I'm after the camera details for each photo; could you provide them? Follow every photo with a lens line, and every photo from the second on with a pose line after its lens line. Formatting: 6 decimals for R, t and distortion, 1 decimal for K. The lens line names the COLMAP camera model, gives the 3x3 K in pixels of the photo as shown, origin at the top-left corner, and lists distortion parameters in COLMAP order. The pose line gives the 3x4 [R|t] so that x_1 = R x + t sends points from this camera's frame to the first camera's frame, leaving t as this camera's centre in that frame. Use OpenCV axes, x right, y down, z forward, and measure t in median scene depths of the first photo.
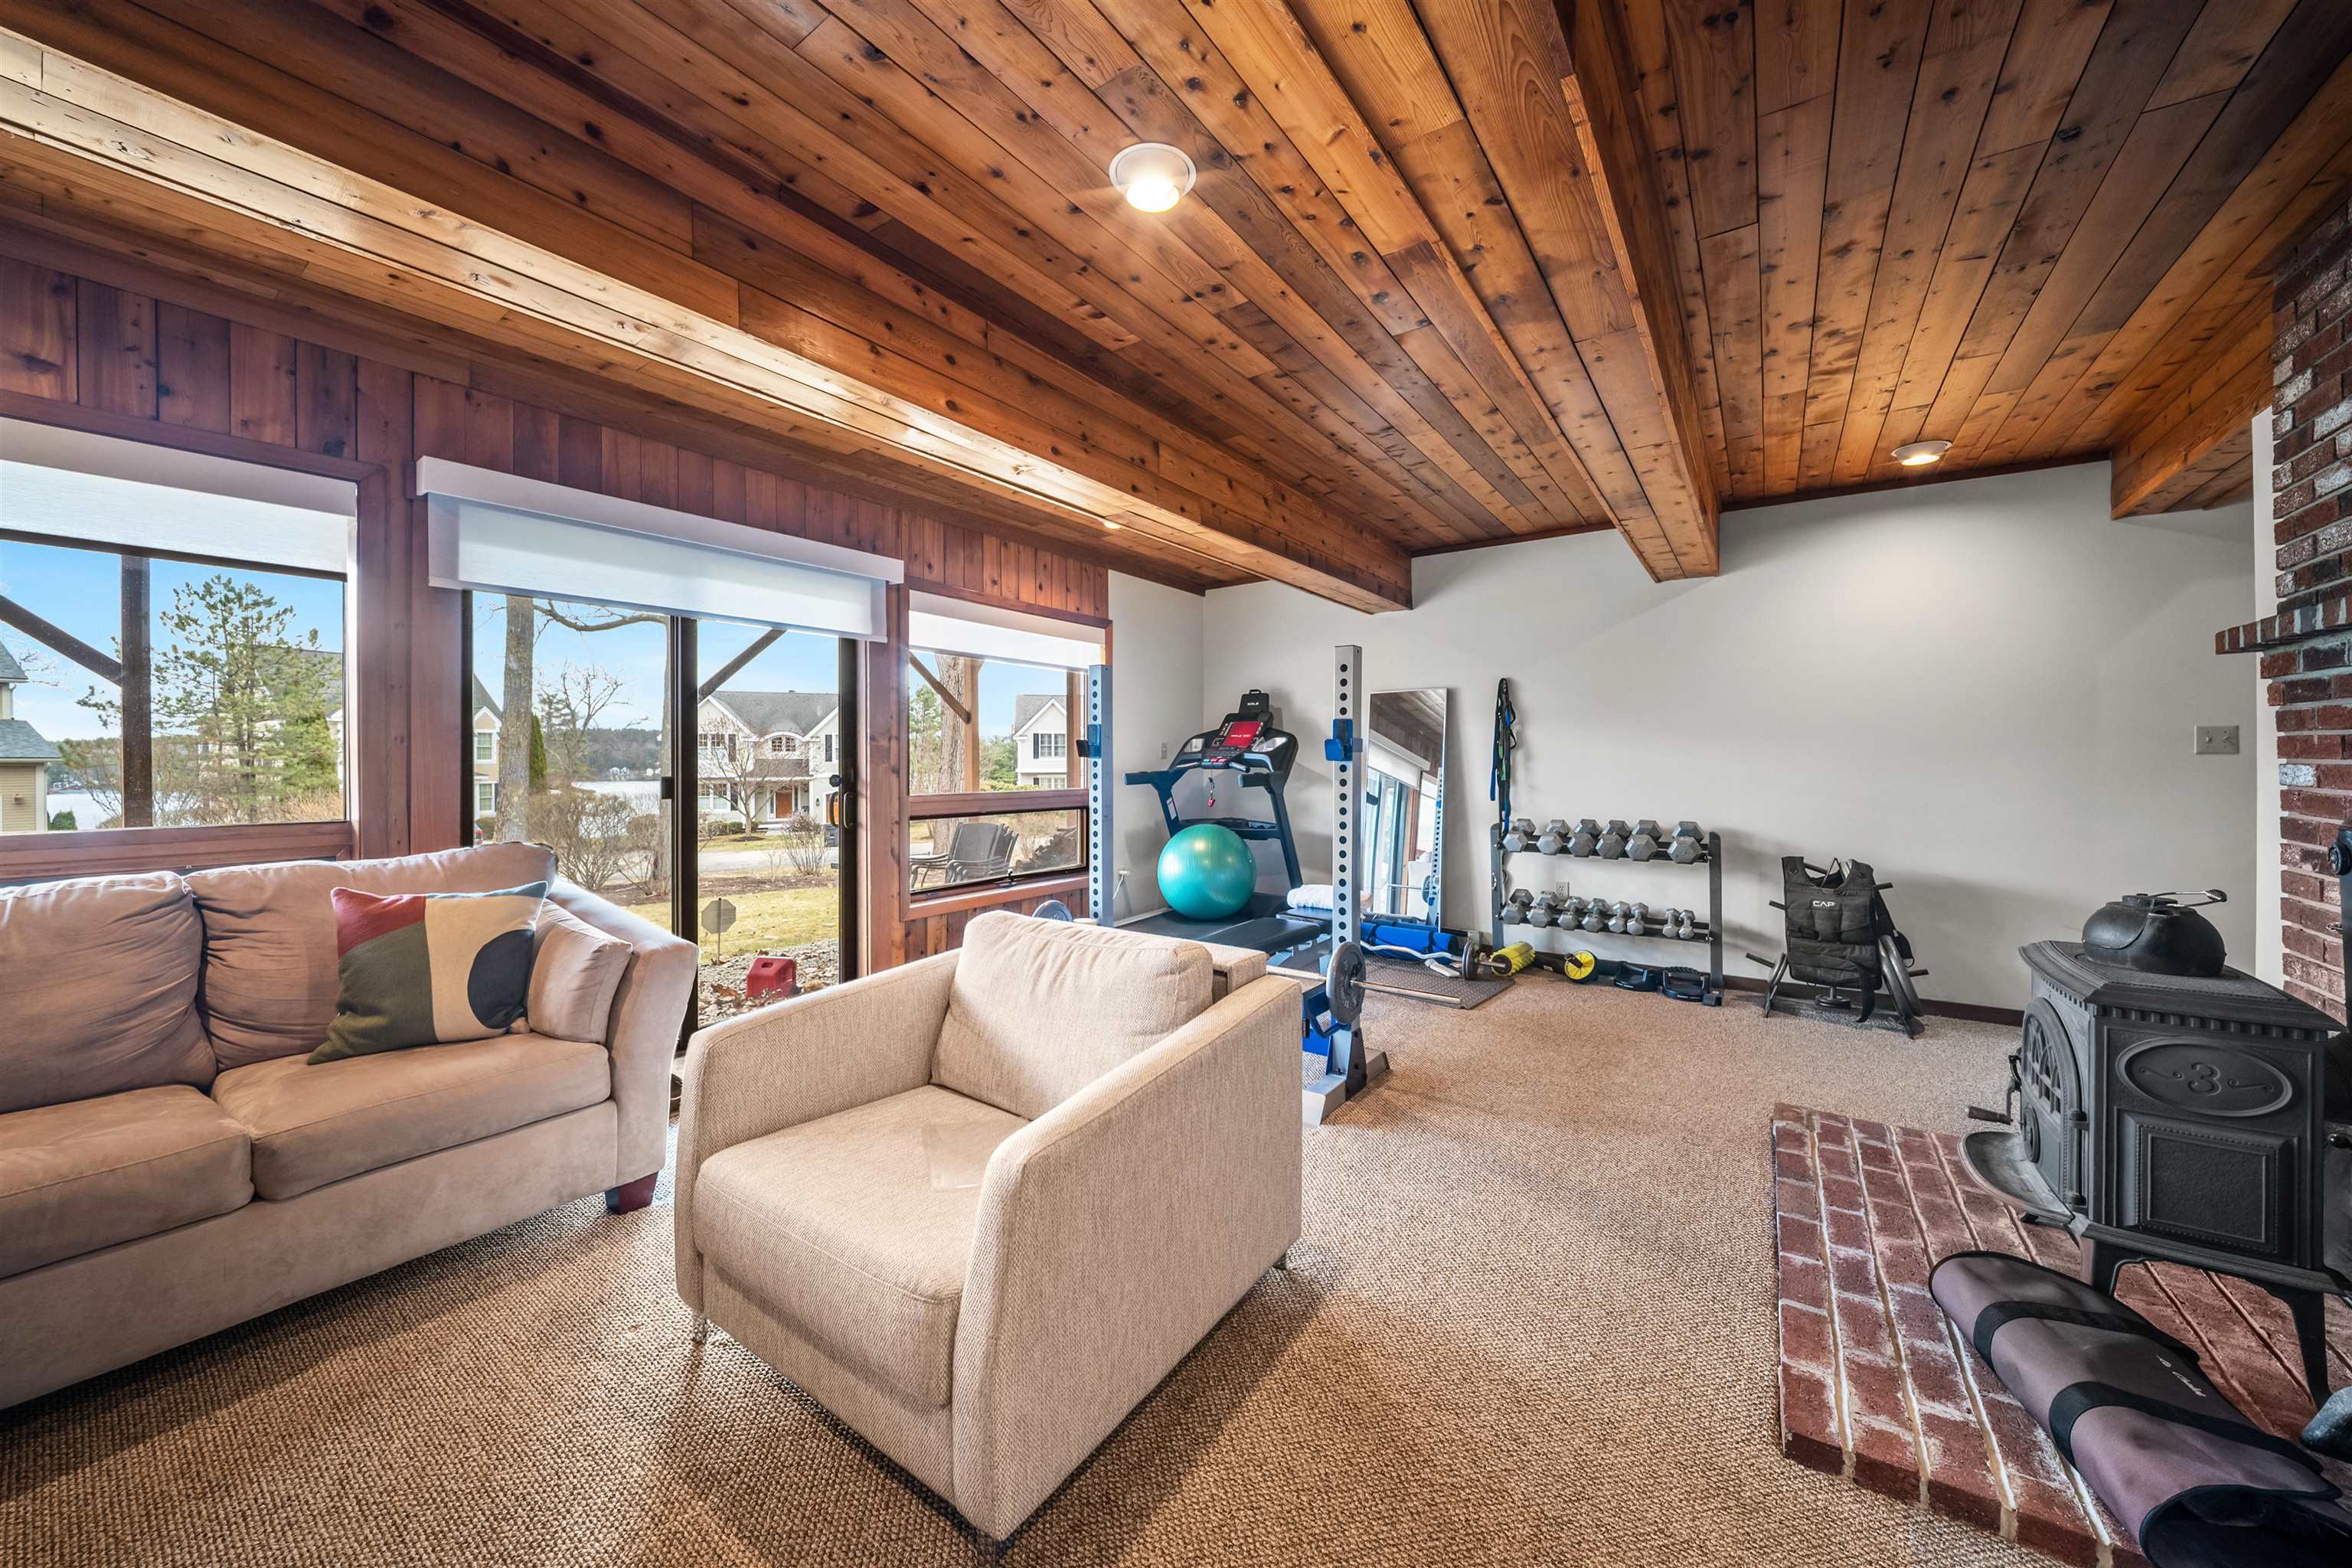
lens RADIAL K [[851.9, 0, 1175.4], [0, 851.9, 772.4], [0, 0, 1]] dist [-0.002762, -0.000508]
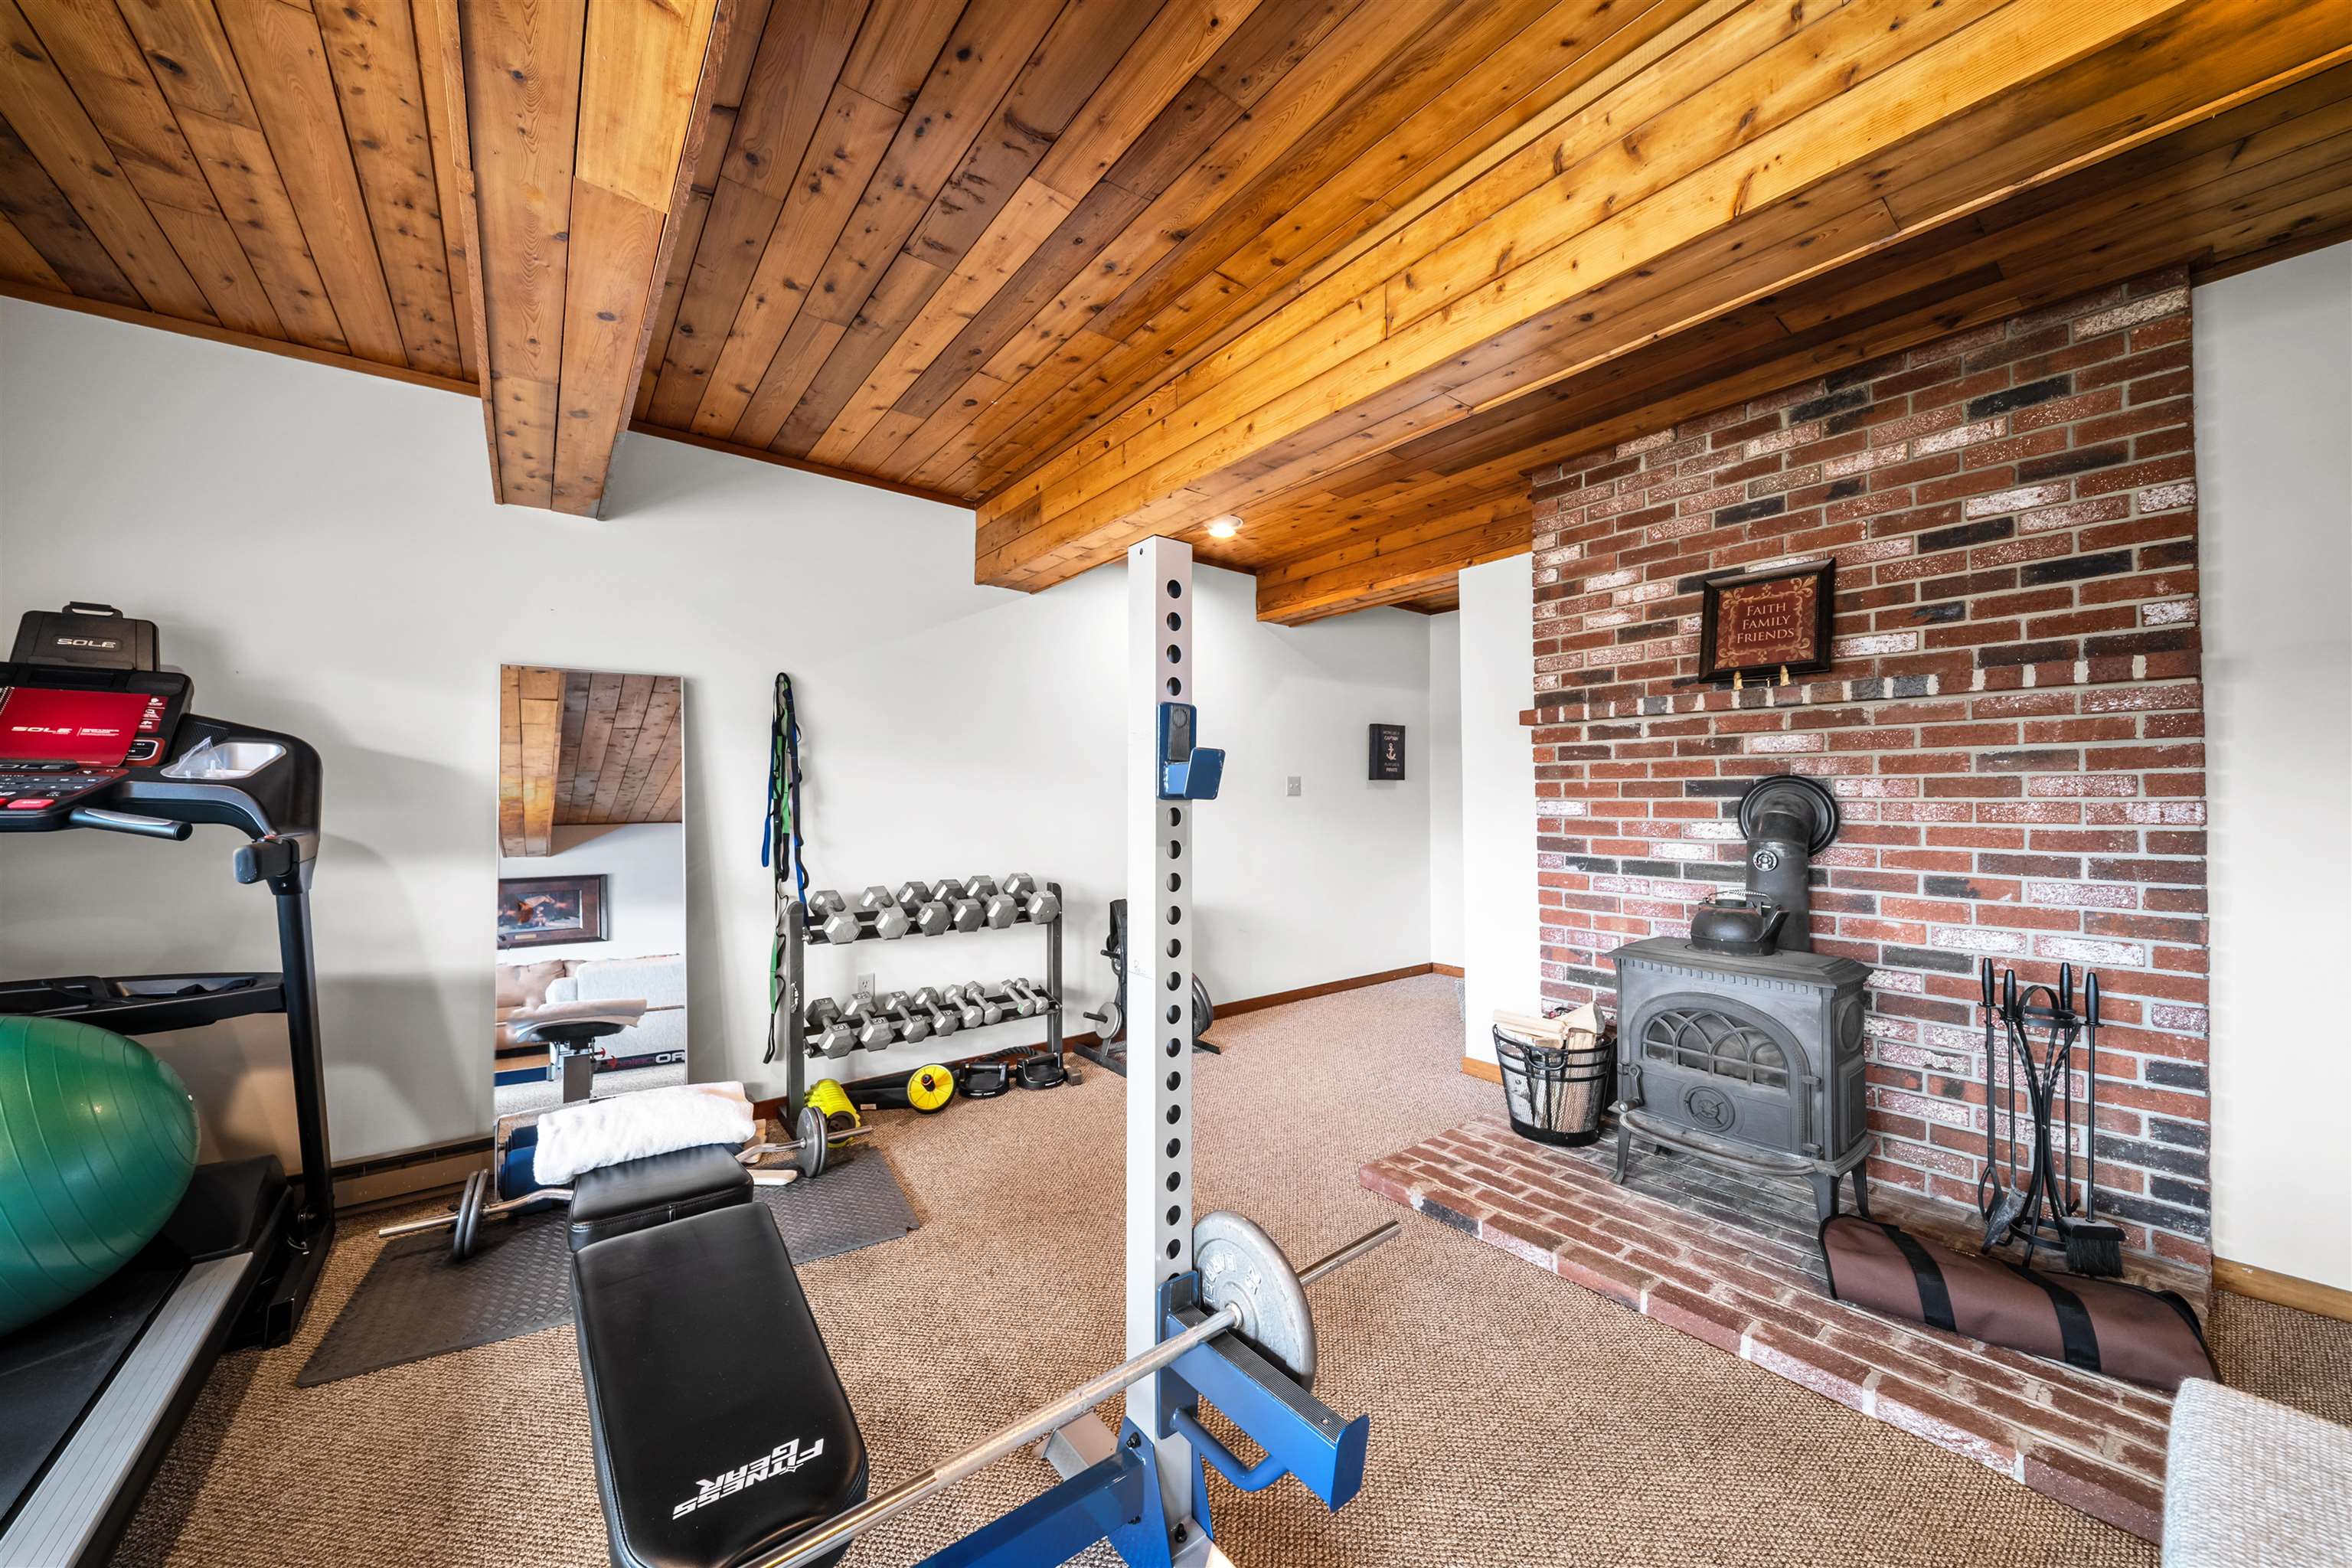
lens RADIAL K [[825.5, 0, 1183.5], [0, 825.5, 788.5], [0, 0, 1]] dist [0.000003, -0.004483]
pose [[0.272489, 0.012895, 0.962072, -0.146898], [0.017619, 0.999676, -0.018389, -0.008335], [-0.961997, 0.021962, 0.272174, 0.629015]]
